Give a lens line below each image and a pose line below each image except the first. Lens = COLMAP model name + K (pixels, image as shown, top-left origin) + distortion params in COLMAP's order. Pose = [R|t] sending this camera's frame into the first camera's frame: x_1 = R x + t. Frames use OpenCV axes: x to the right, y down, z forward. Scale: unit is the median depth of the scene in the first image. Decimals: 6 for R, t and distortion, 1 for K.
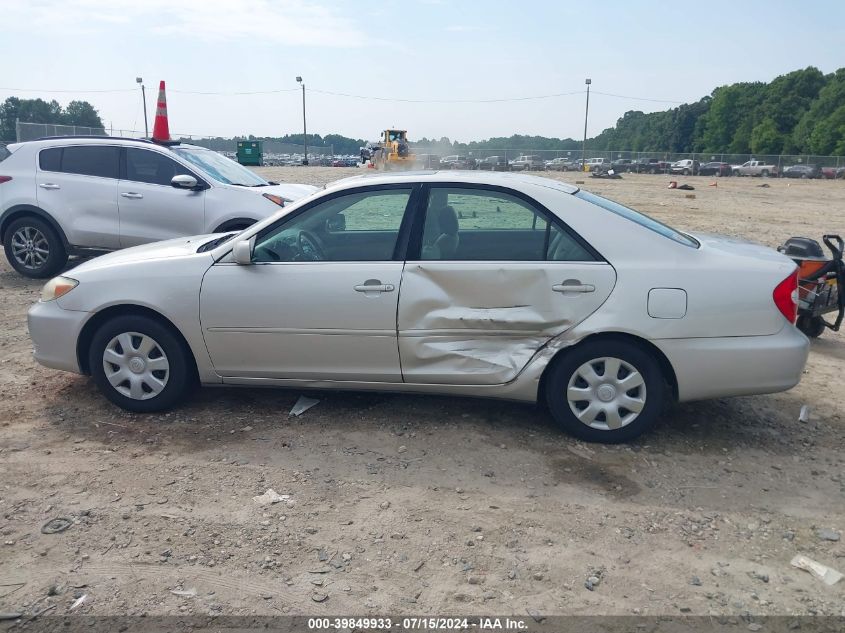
lens RADIAL K [[709.7, 0, 435.7], [0, 709.7, 317.2], [0, 0, 1]] dist [0.017493, -0.050141]
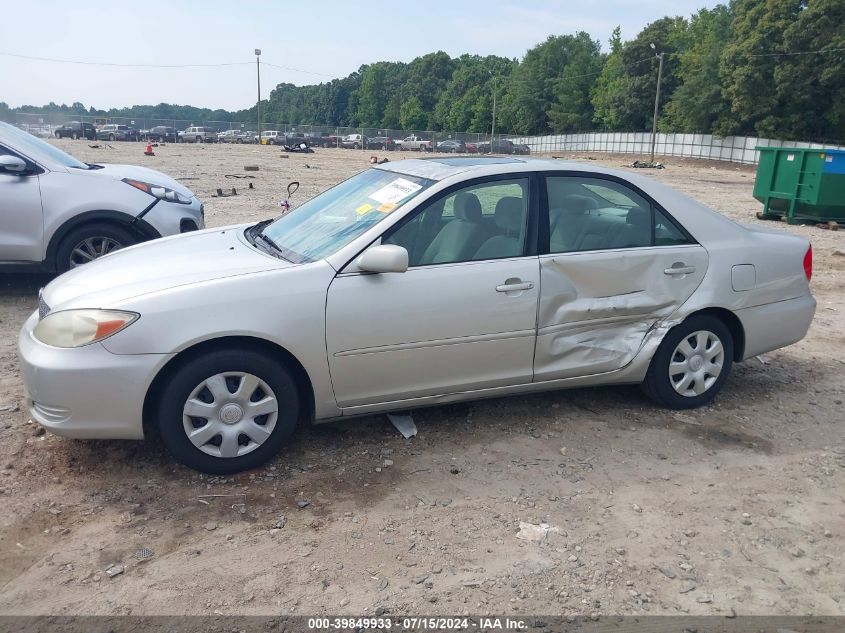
lens RADIAL K [[709.7, 0, 435.7], [0, 709.7, 317.2], [0, 0, 1]] dist [0.017493, -0.050141]
pose [[0.867052, -0.108706, 0.486214, -0.102198], [0.089744, 0.994021, 0.062202, -0.011078], [-0.490068, -0.010297, 0.871623, 0.038794]]
